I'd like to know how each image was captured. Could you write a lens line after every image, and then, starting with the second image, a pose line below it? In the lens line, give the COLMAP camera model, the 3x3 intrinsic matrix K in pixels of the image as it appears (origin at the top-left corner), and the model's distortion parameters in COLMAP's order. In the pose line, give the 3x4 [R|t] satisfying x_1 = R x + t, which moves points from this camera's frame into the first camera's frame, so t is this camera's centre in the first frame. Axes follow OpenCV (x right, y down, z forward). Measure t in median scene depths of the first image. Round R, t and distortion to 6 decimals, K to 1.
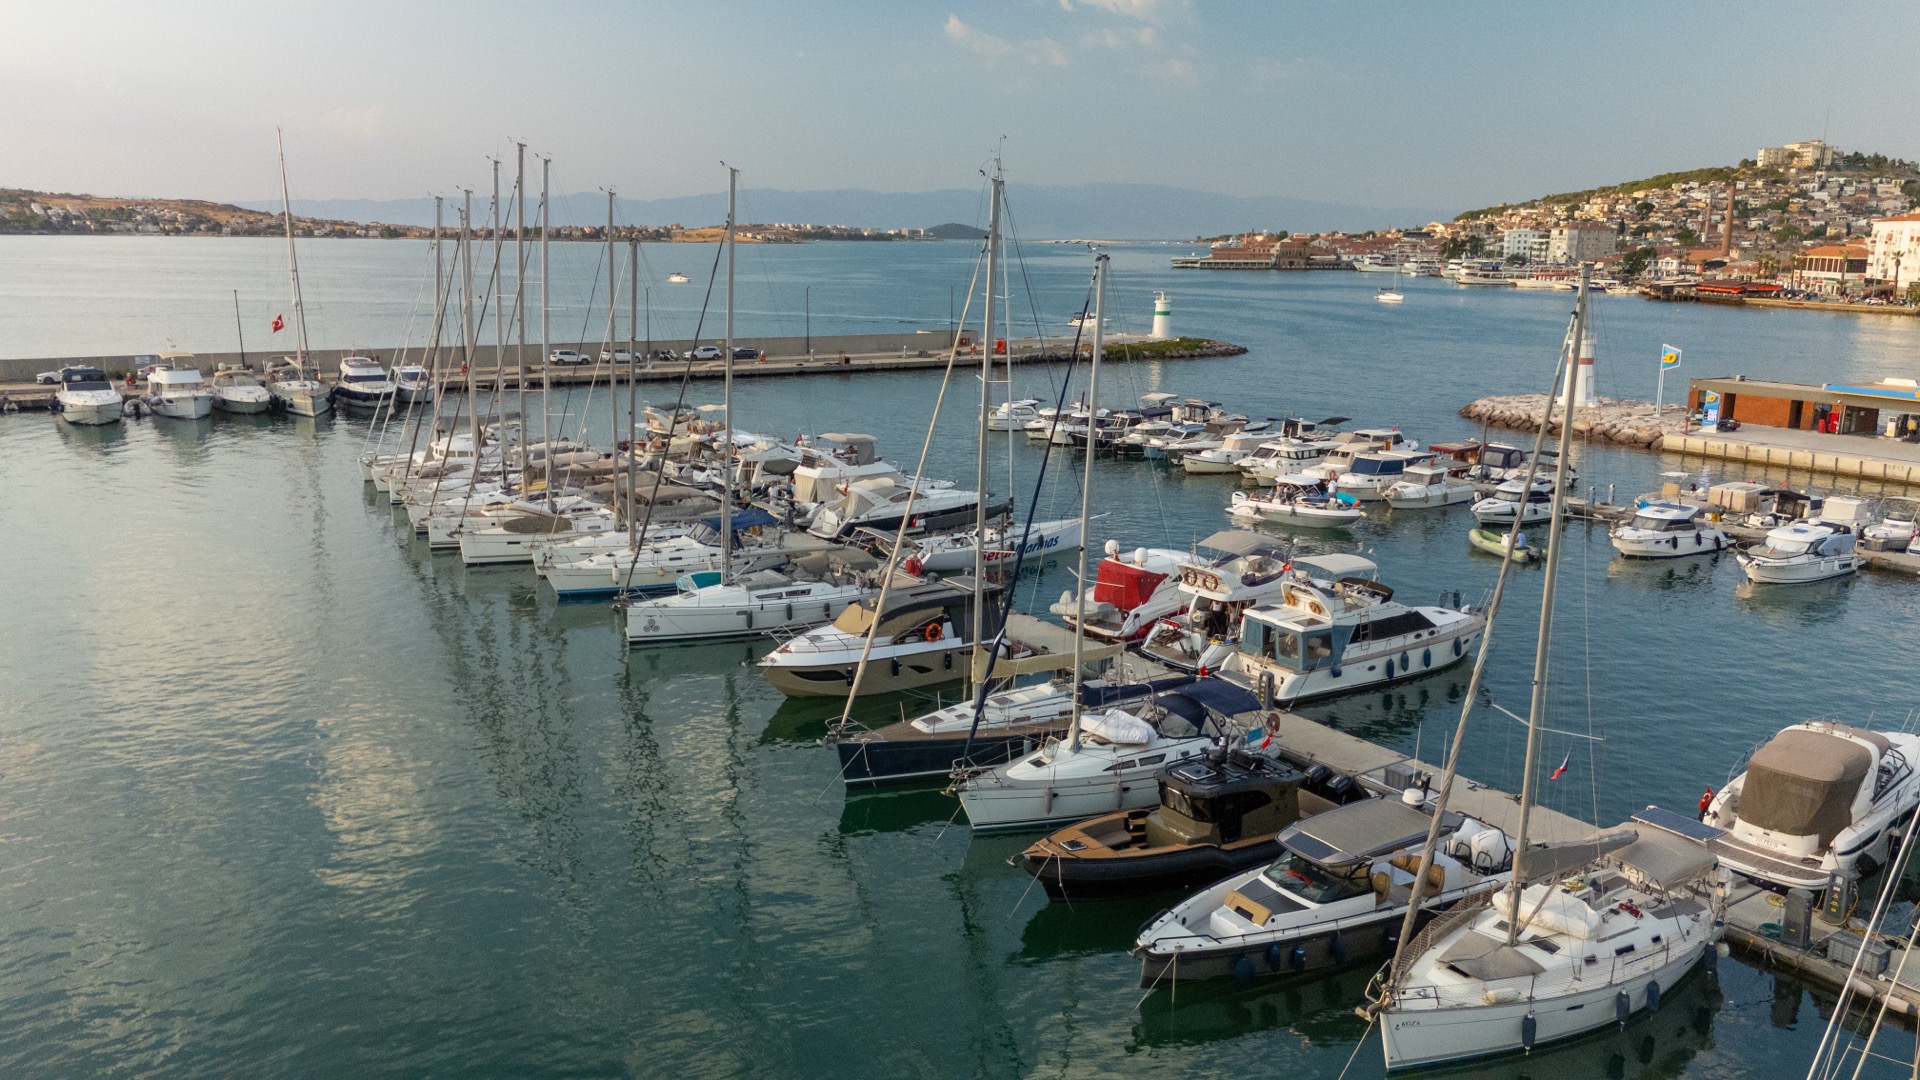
lens RADIAL K [[1406.4, 0, 964.1], [0, 1406.4, 533.8], [0, 0, 1]] dist [0.060982, -0.049991]
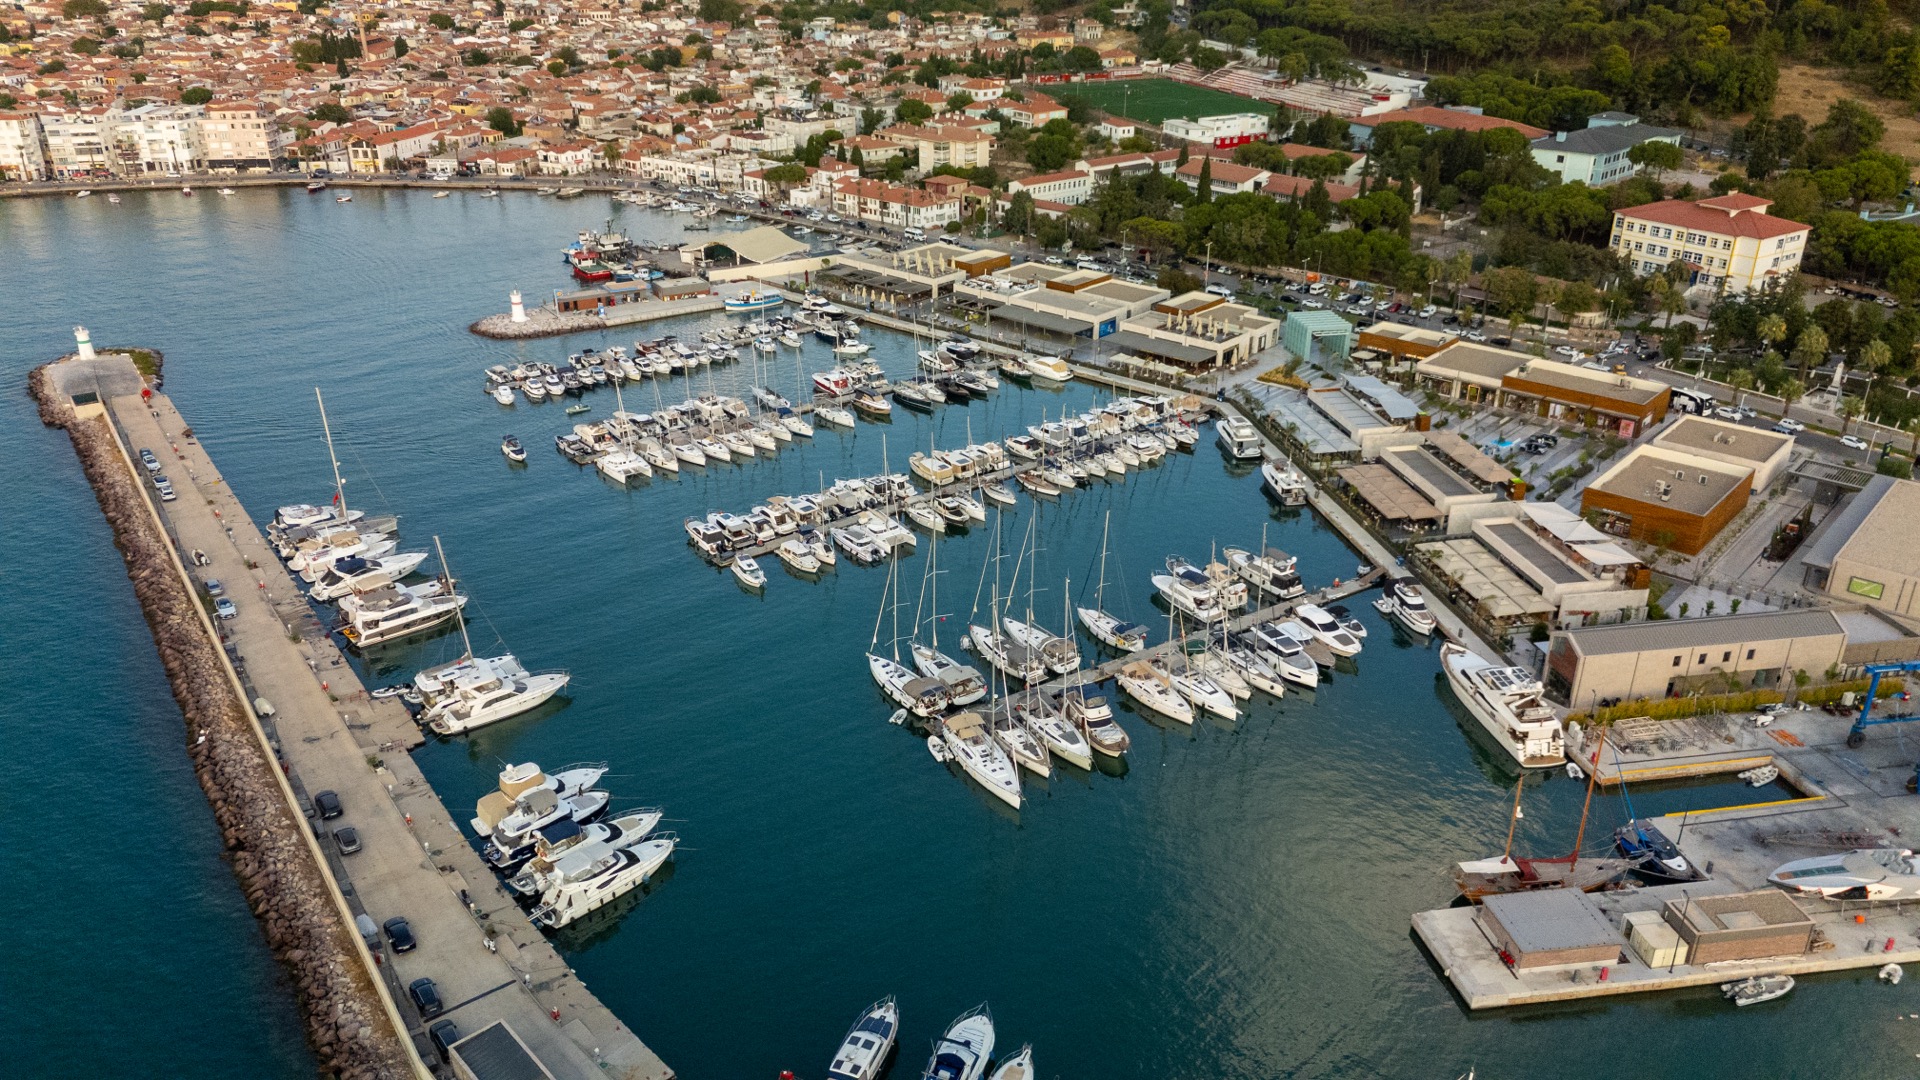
lens RADIAL K [[1403.2, 0, 958.3], [0, 1403.2, 534.2], [0, 0, 1]] dist [0.076053, -0.086034]
pose [[-0.052173, -0.421115, 0.905506, -0.284475], [0.206174, 0.882664, 0.422371, -0.092217], [-0.977124, 0.208728, 0.040772, 0.035012]]
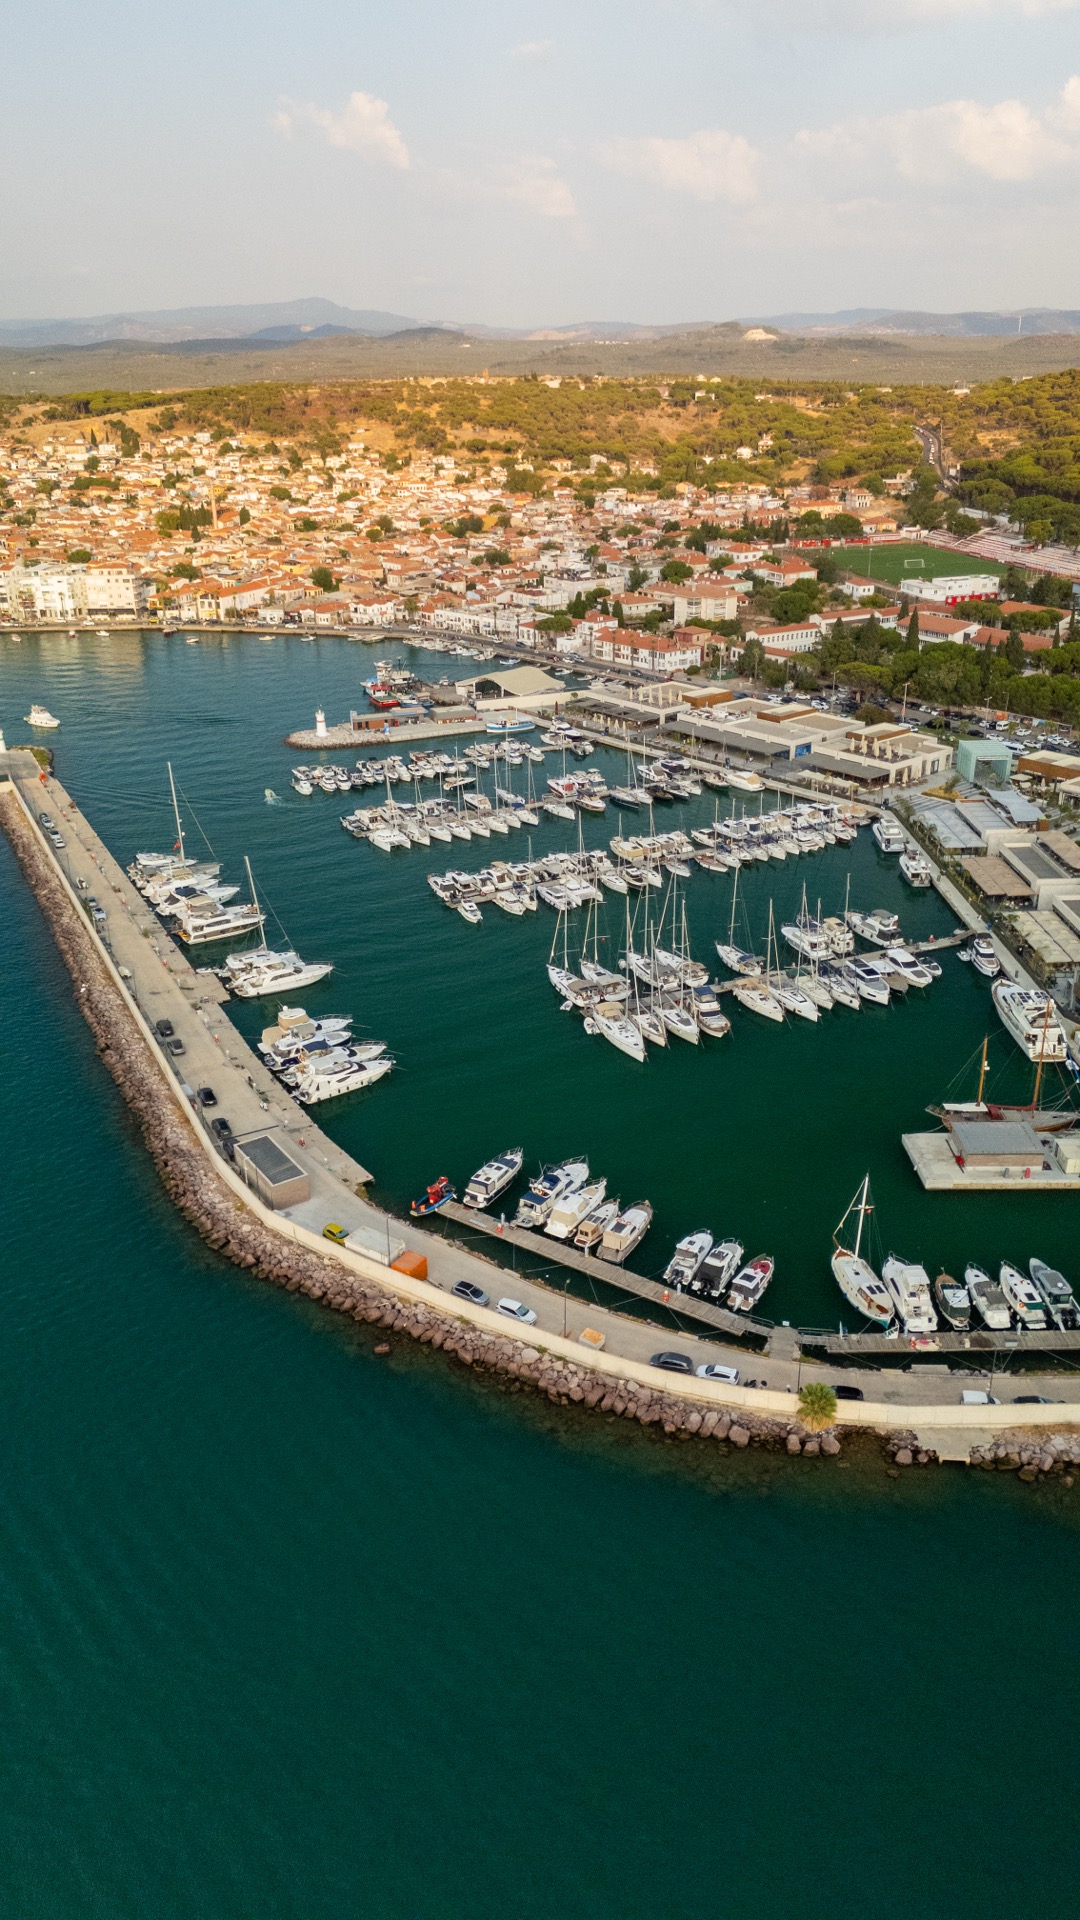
lens RADIAL K [[1391.3, 0, 537.1], [0, 1391.3, 961.4], [0, 0, 1]] dist [0.152691, -0.375749]
pose [[0.107222, -0.396540, 0.911734, -0.351132], [0.220071, 0.903740, 0.367182, -0.093795], [-0.969573, 0.161276, 0.184167, 0.012589]]
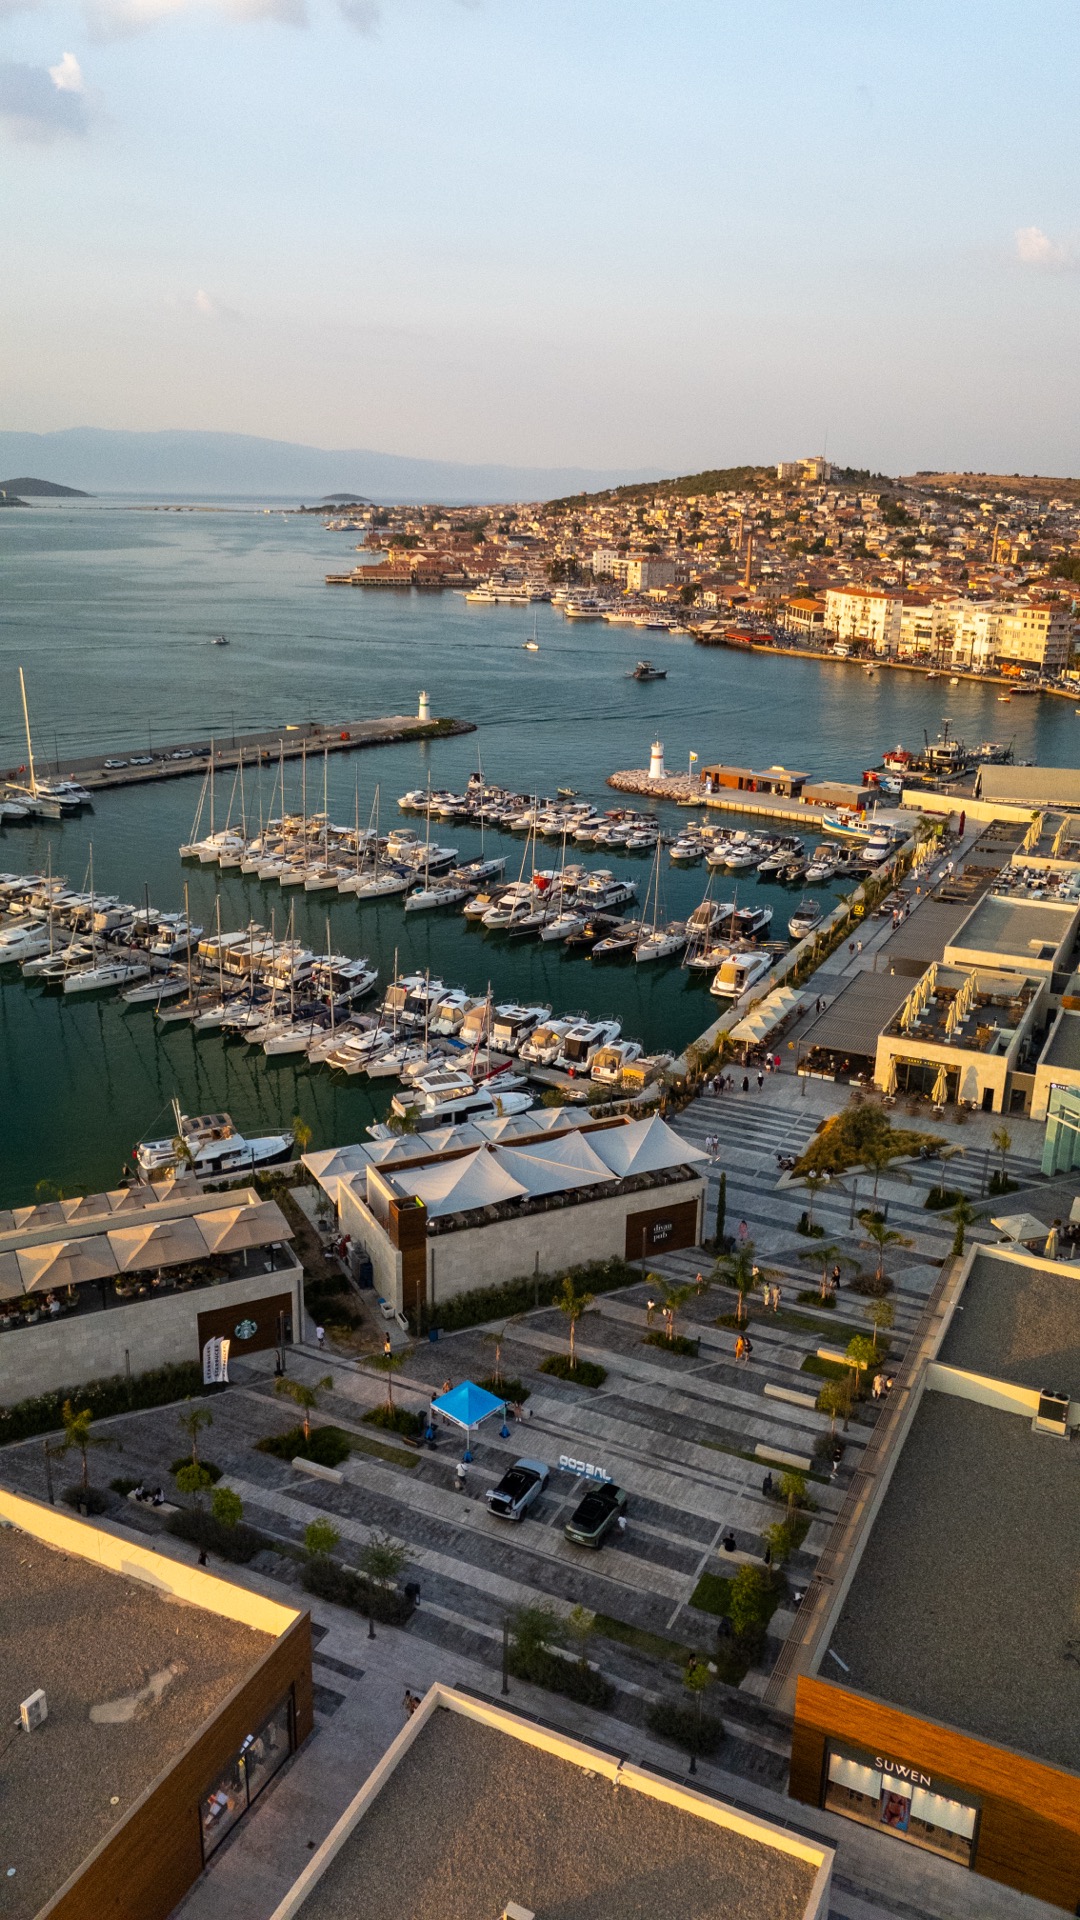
lens RADIAL K [[1406.4, 0, 540.0], [0, 1406.4, 960.0], [0, 0, 1]] dist [0.060982, -0.049991]
pose [[0.946201, -0.094099, 0.309594, -0.062122], [0.058372, 0.990723, 0.122724, -0.012638], [-0.318270, -0.098050, 0.942916, -0.144330]]
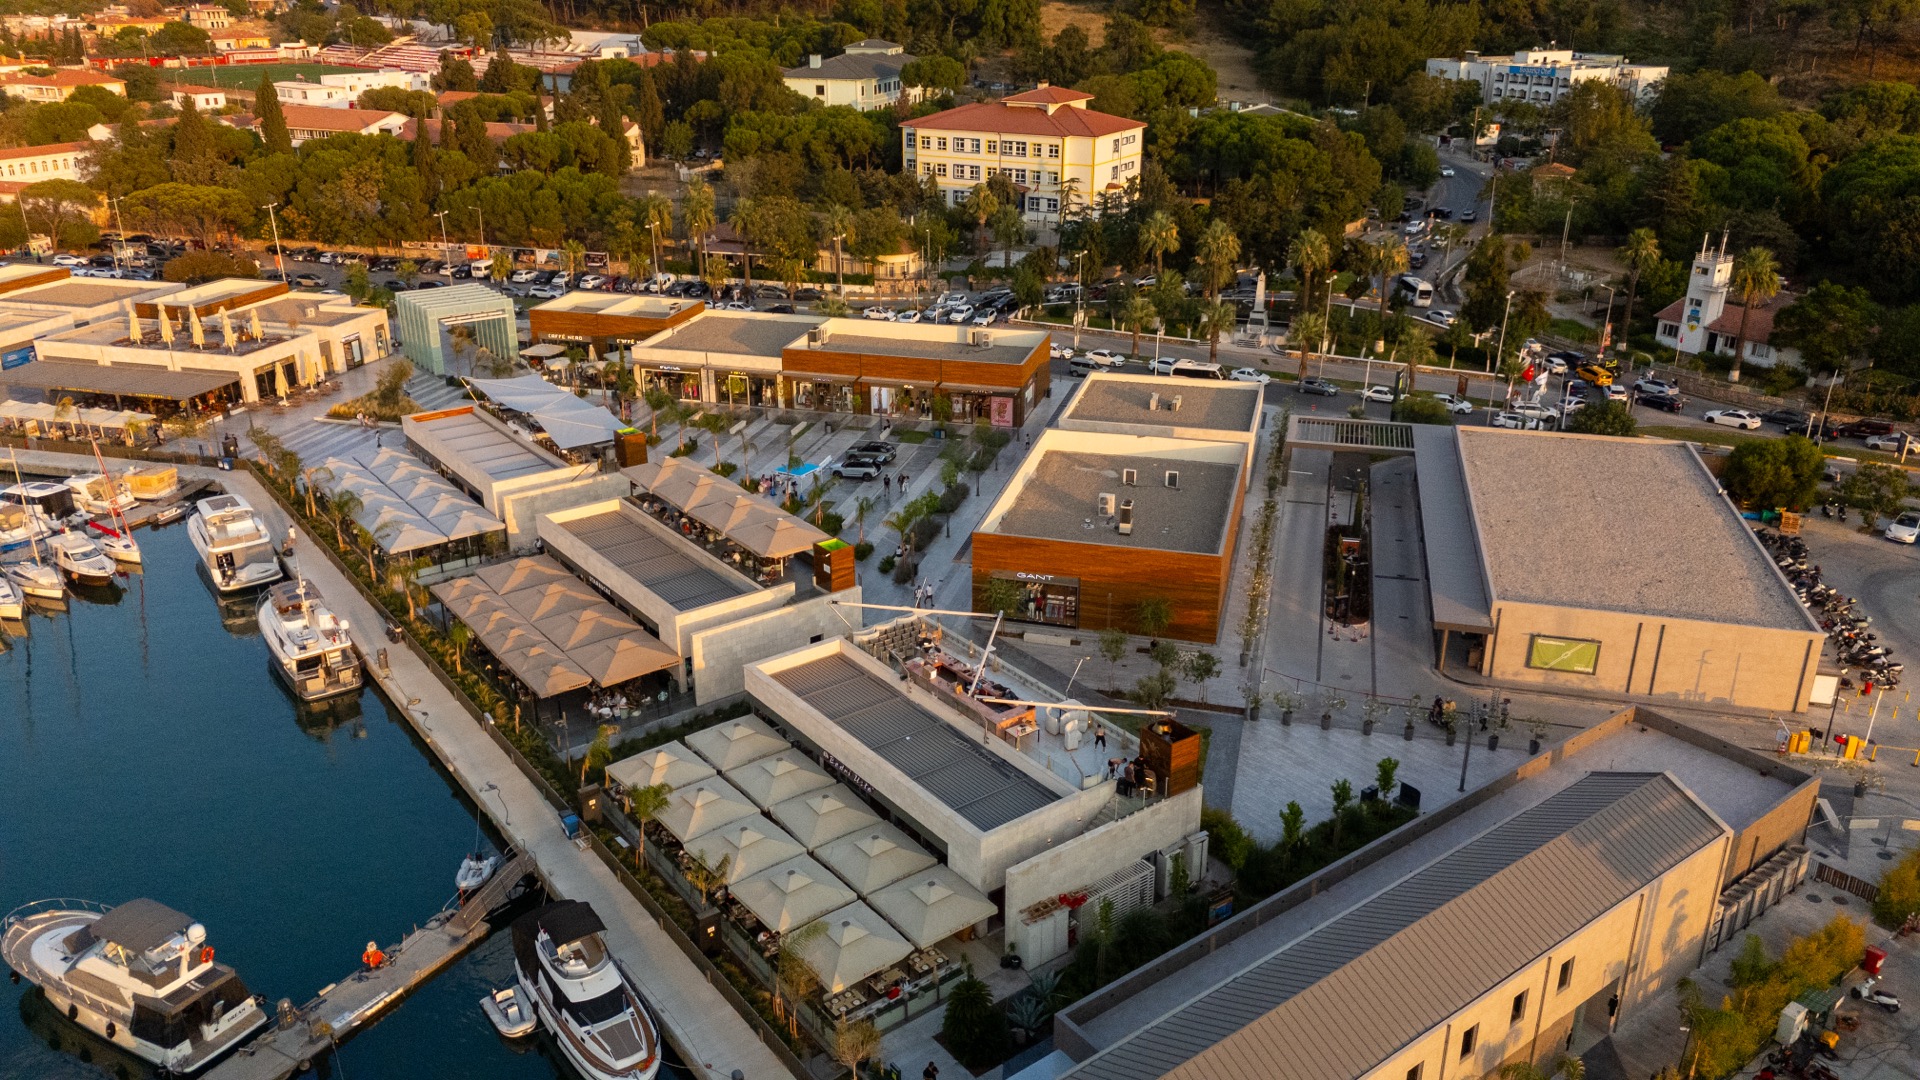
lens RADIAL K [[1406.4, 0, 964.1], [0, 1406.4, 533.8], [0, 0, 1]] dist [0.060982, -0.049991]
pose [[-0.508238, -0.324291, 0.797828, -0.156242], [0.171537, 0.869716, 0.462785, -0.026626], [-0.843961, 0.372062, -0.386394, -0.017706]]
